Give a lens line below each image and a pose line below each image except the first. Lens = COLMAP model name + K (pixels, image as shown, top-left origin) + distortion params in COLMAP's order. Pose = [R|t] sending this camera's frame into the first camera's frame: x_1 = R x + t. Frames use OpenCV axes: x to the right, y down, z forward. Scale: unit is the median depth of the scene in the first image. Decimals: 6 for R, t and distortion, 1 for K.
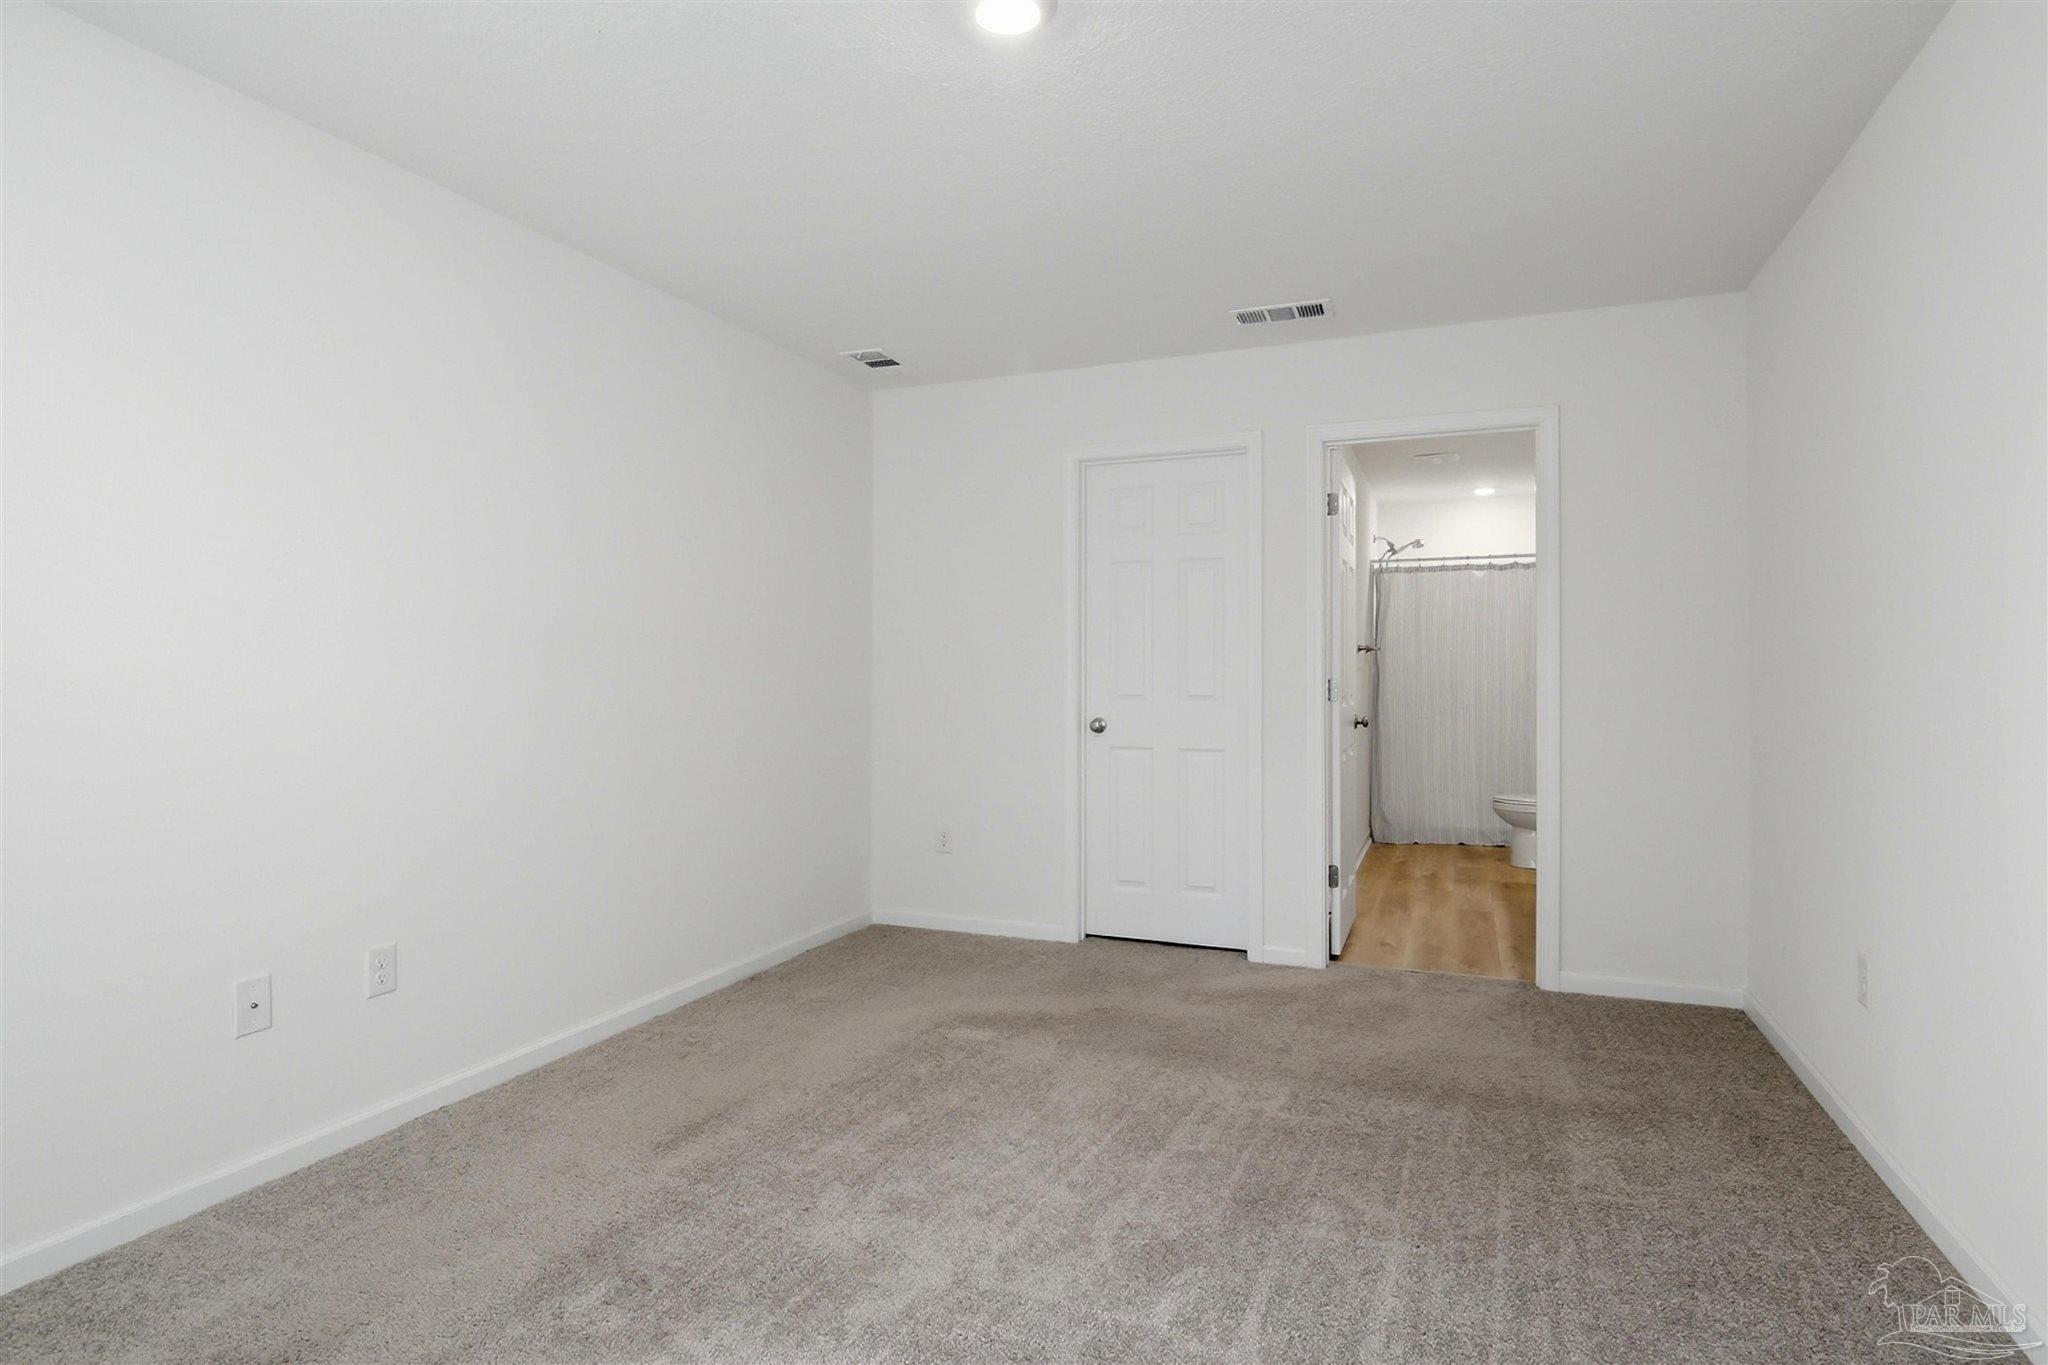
lens RADIAL K [[1048.8, 0, 1026.7], [0, 1048.8, 673.1], [0, 0, 1]] dist [-0.024317, -0.001619]
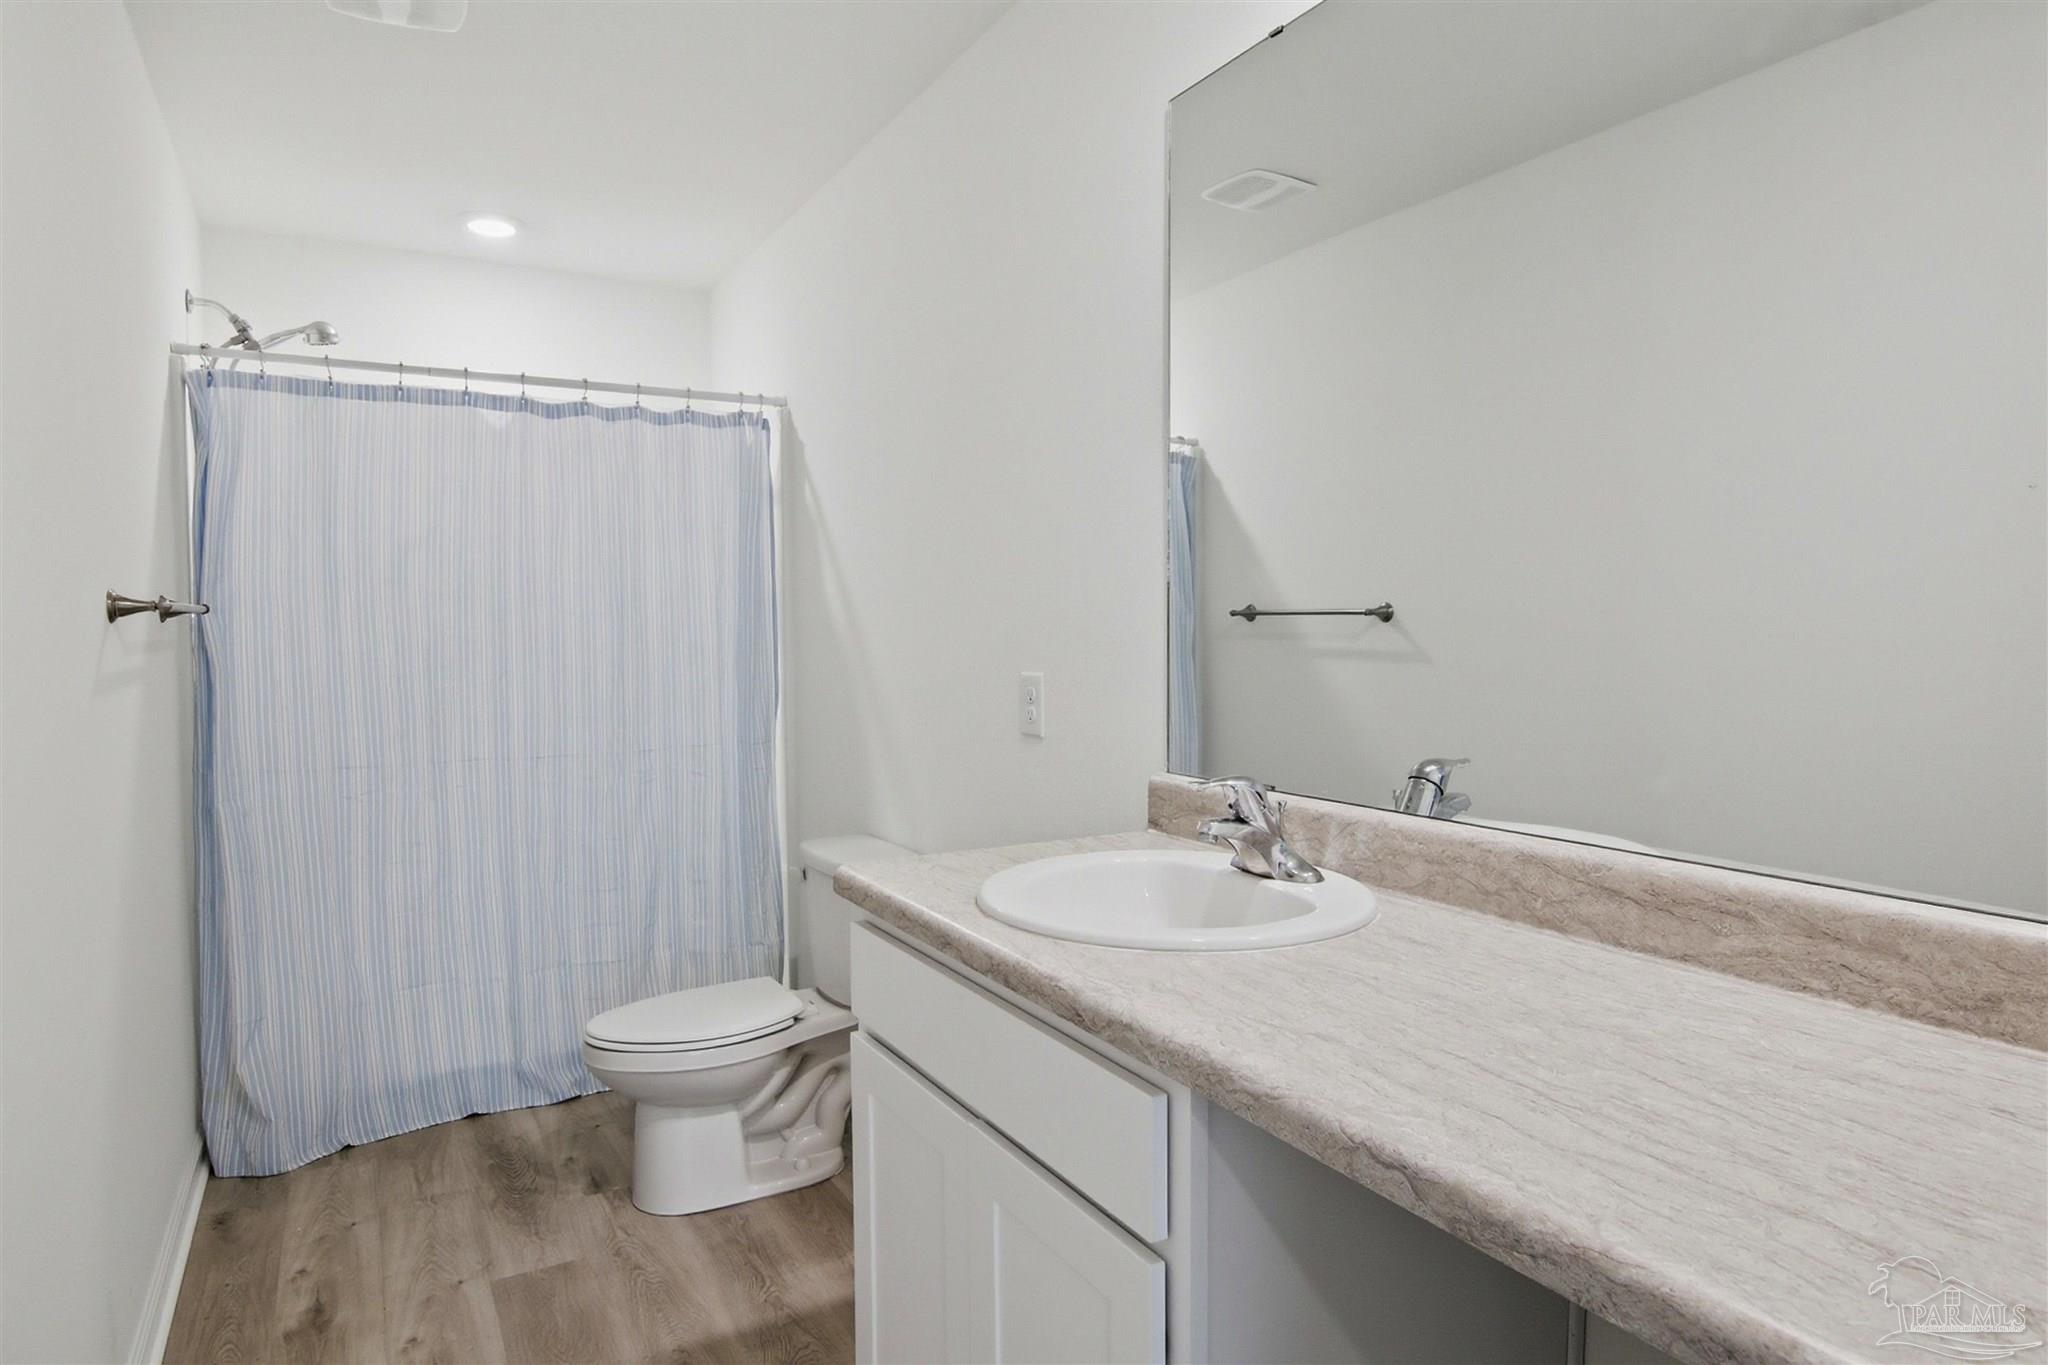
lens RADIAL K [[1163.3, 0, 1025.0], [0, 1163.3, 671.8], [0, 0, 1]] dist [-0.016785, -0.004295]
pose [[0.598231, -0.033057, 0.800641, 0.198086], [0.011012, 0.999394, 0.033035, -0.012236], [-0.801248, -0.010946, 0.598233, 0.570993]]
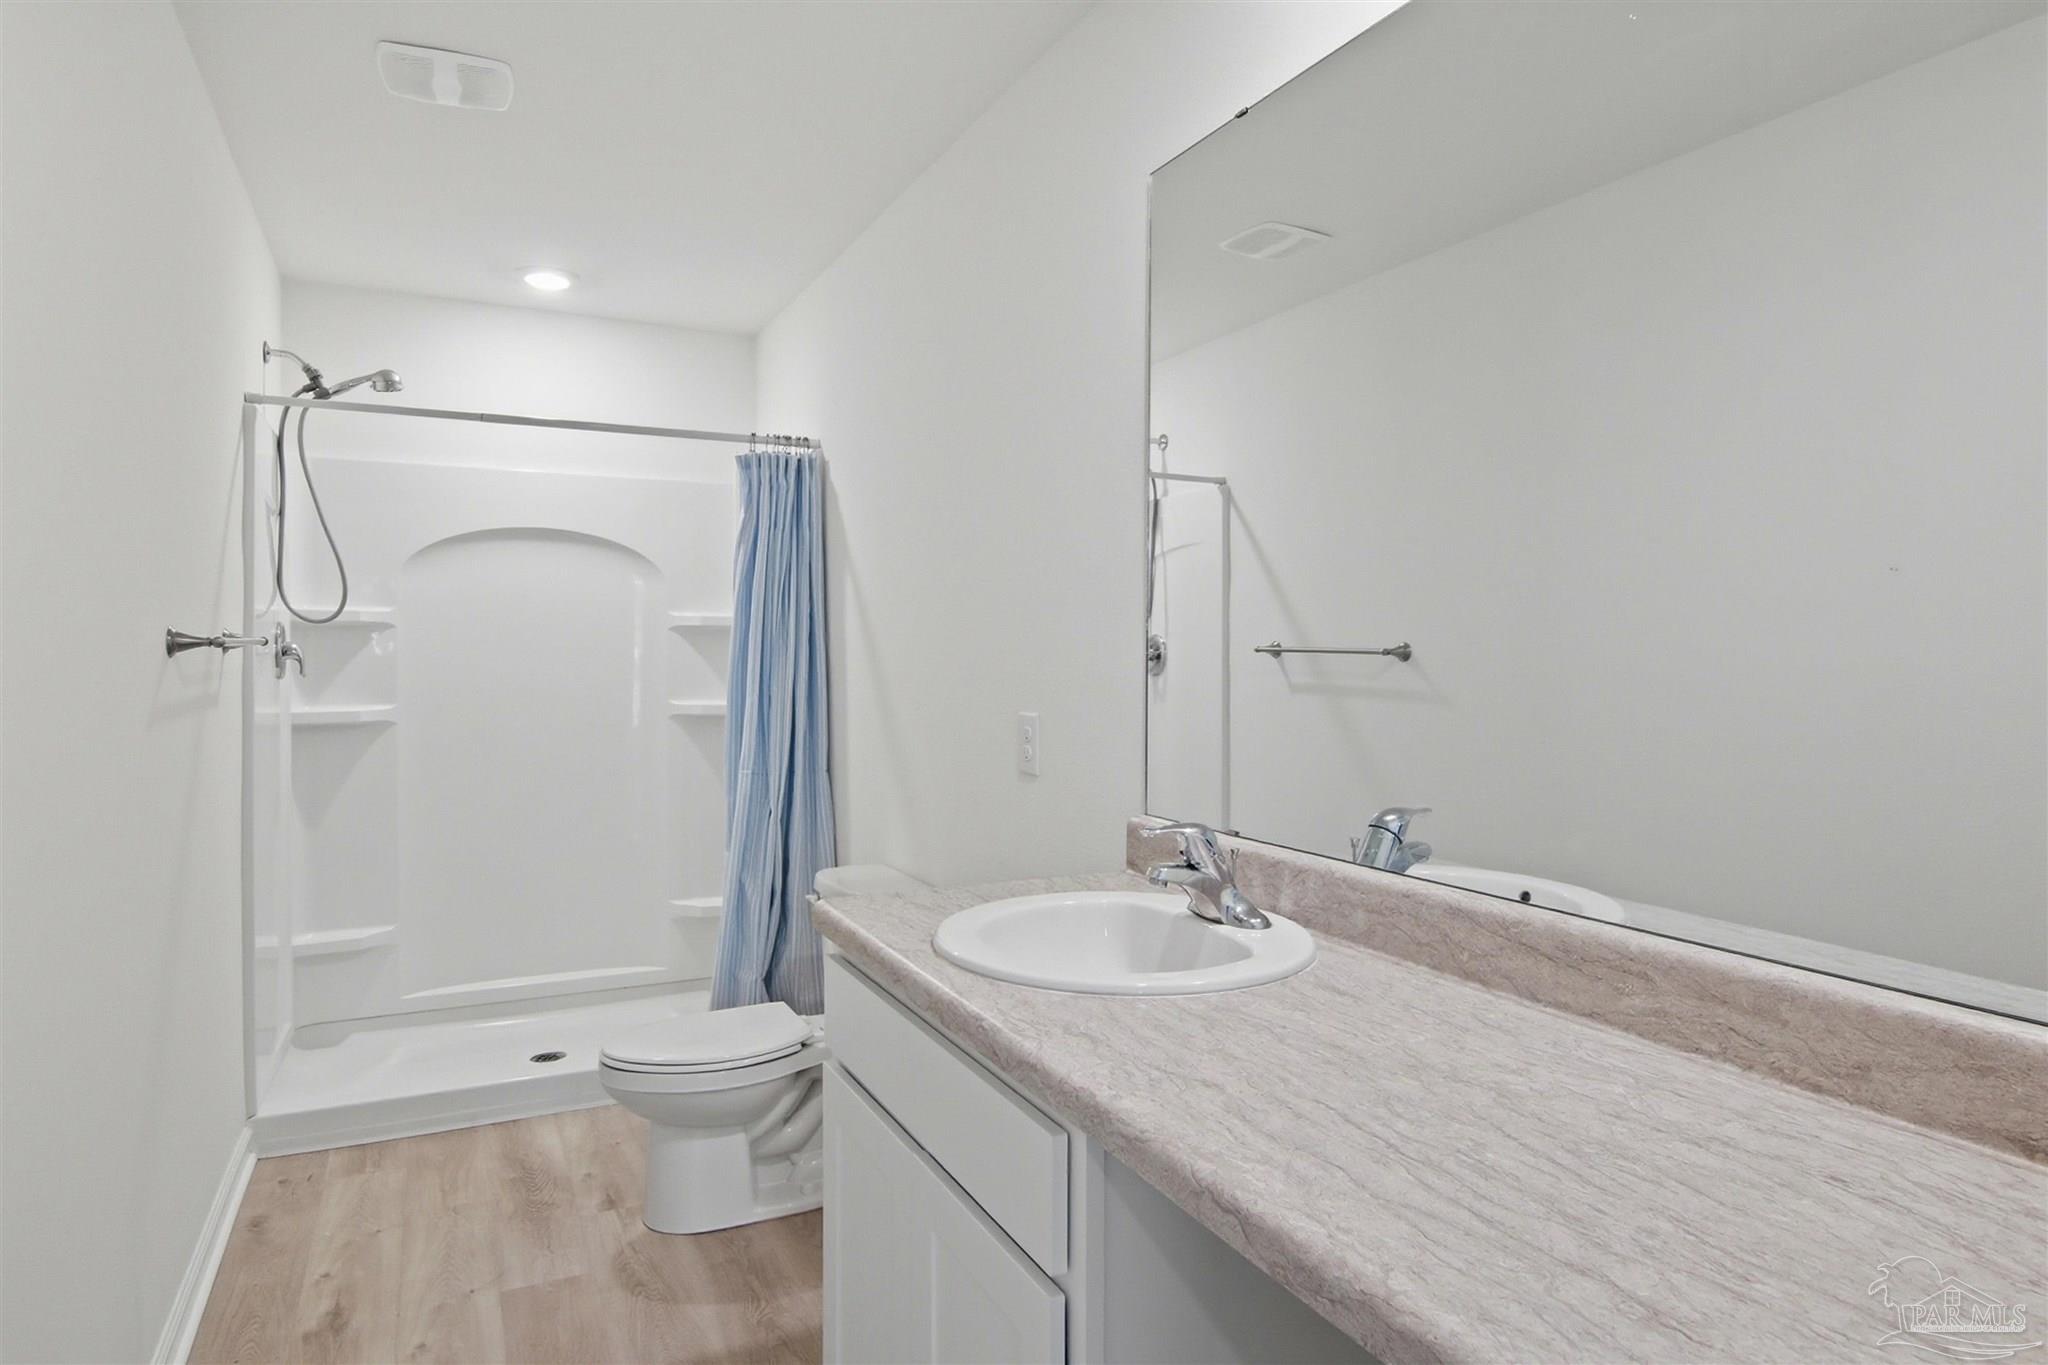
lens RADIAL K [[1163.3, 0, 1033.3], [0, 1163.3, 647.6], [0, 0, 1]] dist [-0.016785, -0.004295]
pose [[0.641208, 0.005330, 0.767348, 0.202460], [0.000467, 0.999973, -0.007336, -0.017610], [-0.767367, 0.005063, 0.641188, 0.547505]]
